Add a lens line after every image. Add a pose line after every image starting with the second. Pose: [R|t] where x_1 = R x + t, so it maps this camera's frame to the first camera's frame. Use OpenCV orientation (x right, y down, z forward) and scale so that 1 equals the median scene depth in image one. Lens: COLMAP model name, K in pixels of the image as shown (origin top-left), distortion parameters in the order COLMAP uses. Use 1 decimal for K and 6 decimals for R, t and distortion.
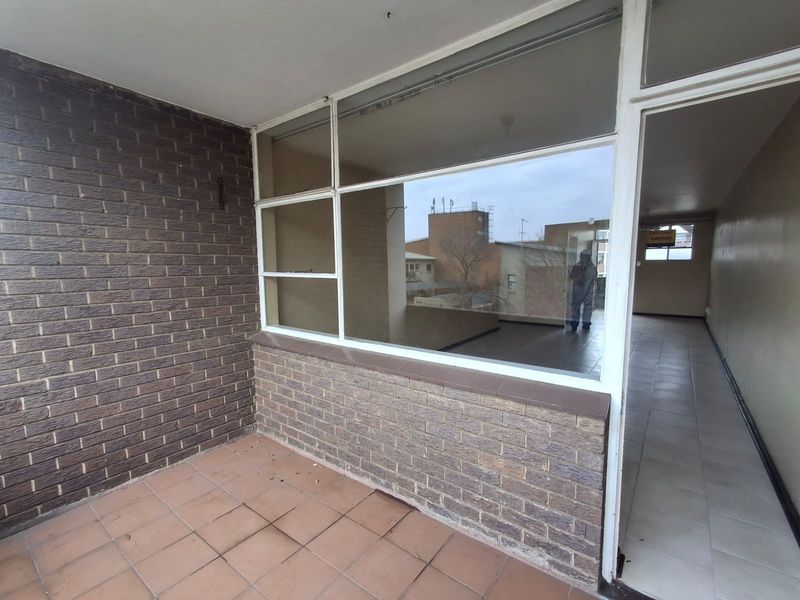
lens RADIAL K [[361.4, 0, 400.3], [0, 361.4, 301.1], [0, 0, 1]] dist [-0.001344, 0.000225]
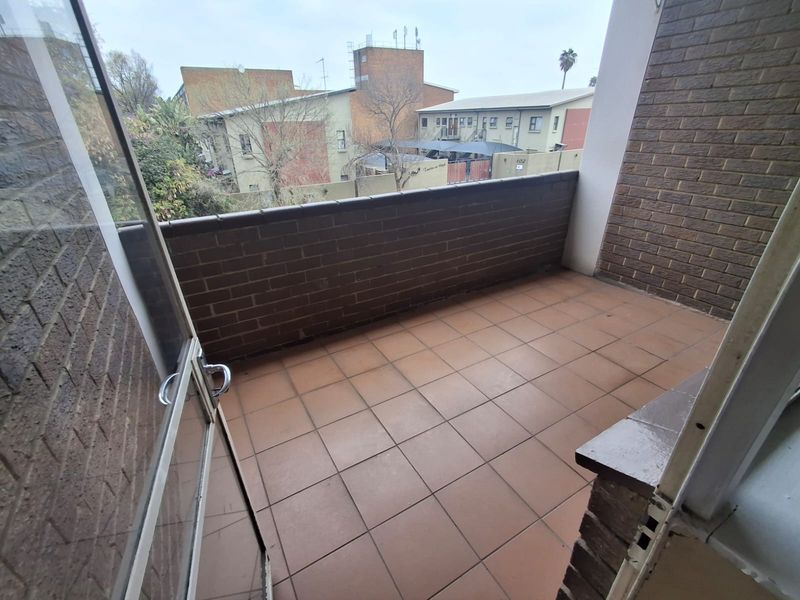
lens RADIAL K [[361.4, 0, 399.1], [0, 361.4, 303.7], [0, 0, 1]] dist [-0.001344, 0.000225]
pose [[-0.382991, 0.433588, -0.815671, 0.273040], [-0.063878, 0.868453, 0.491638, -0.004432], [0.921541, 0.240397, -0.304913, 0.278315]]
